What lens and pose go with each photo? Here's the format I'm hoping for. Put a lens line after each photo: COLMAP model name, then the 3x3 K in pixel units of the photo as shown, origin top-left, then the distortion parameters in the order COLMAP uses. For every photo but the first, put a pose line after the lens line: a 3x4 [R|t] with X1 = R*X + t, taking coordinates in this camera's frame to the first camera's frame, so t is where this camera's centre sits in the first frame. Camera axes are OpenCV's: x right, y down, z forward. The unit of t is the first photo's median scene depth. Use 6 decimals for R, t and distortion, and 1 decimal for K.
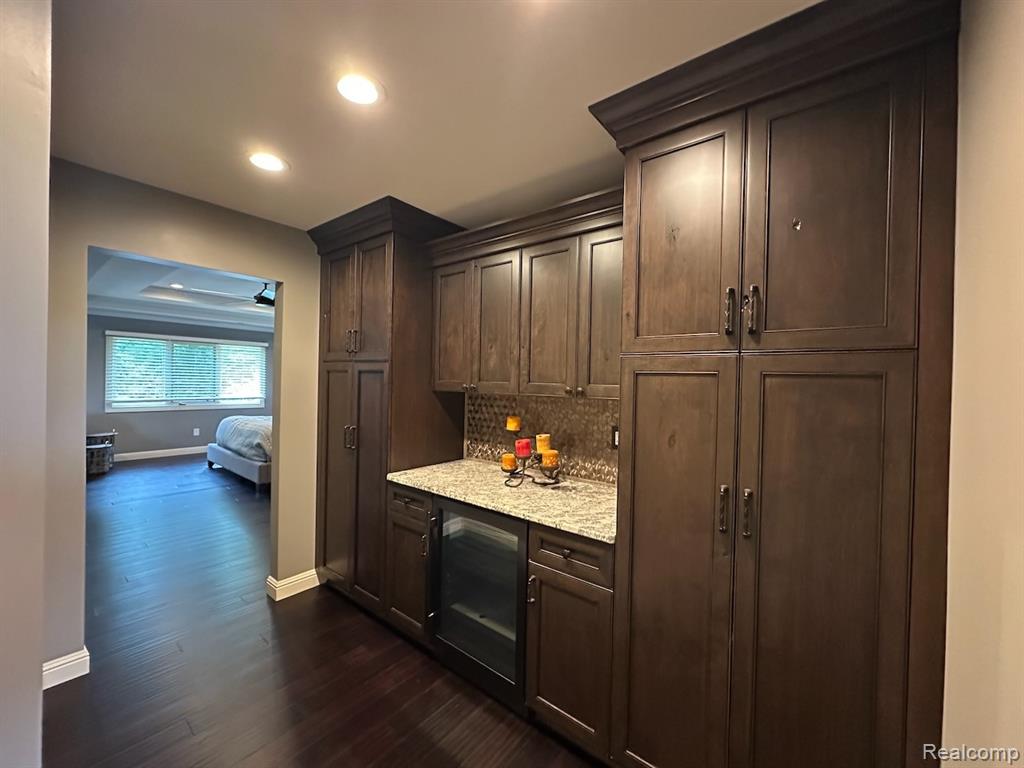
lens RADIAL K [[411.3, 0, 513.5], [0, 411.3, 382.9], [0, 0, 1]] dist [-0.003733, 0.000782]
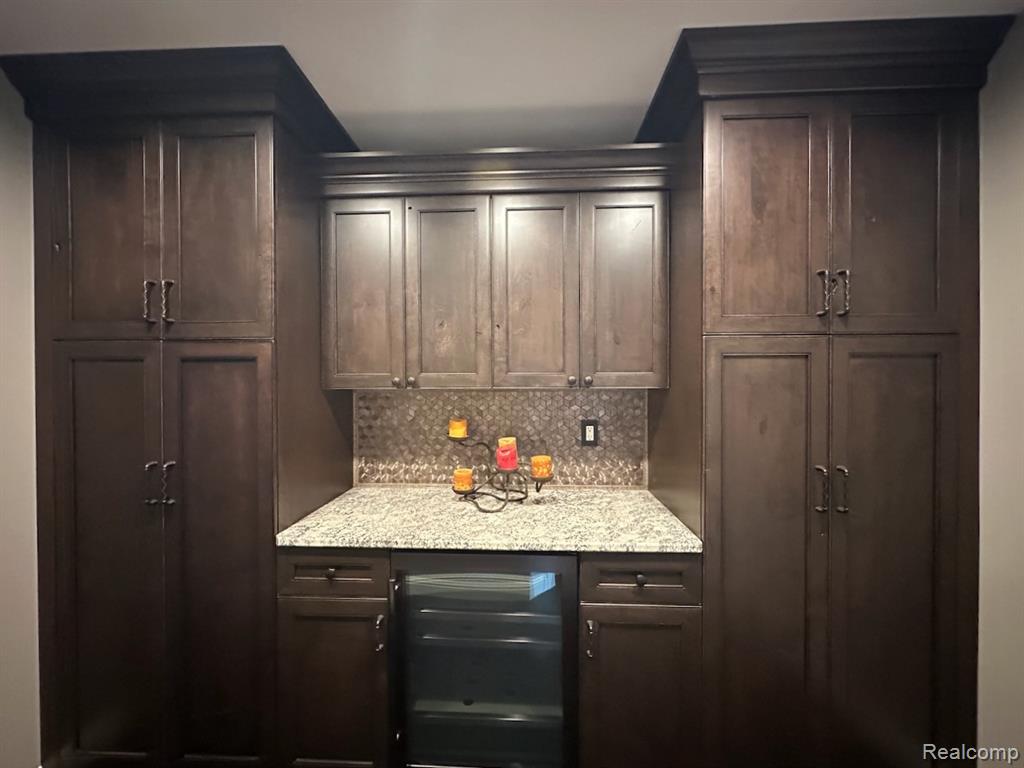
lens RADIAL K [[411.3, 0, 510.8], [0, 411.3, 382.9], [0, 0, 1]] dist [-0.003733, 0.000782]
pose [[0.809206, -0.029787, 0.586770, -0.407914], [0.024982, 0.999555, 0.016288, 0.006160], [-0.586994, 0.001478, 0.809590, 0.372506]]
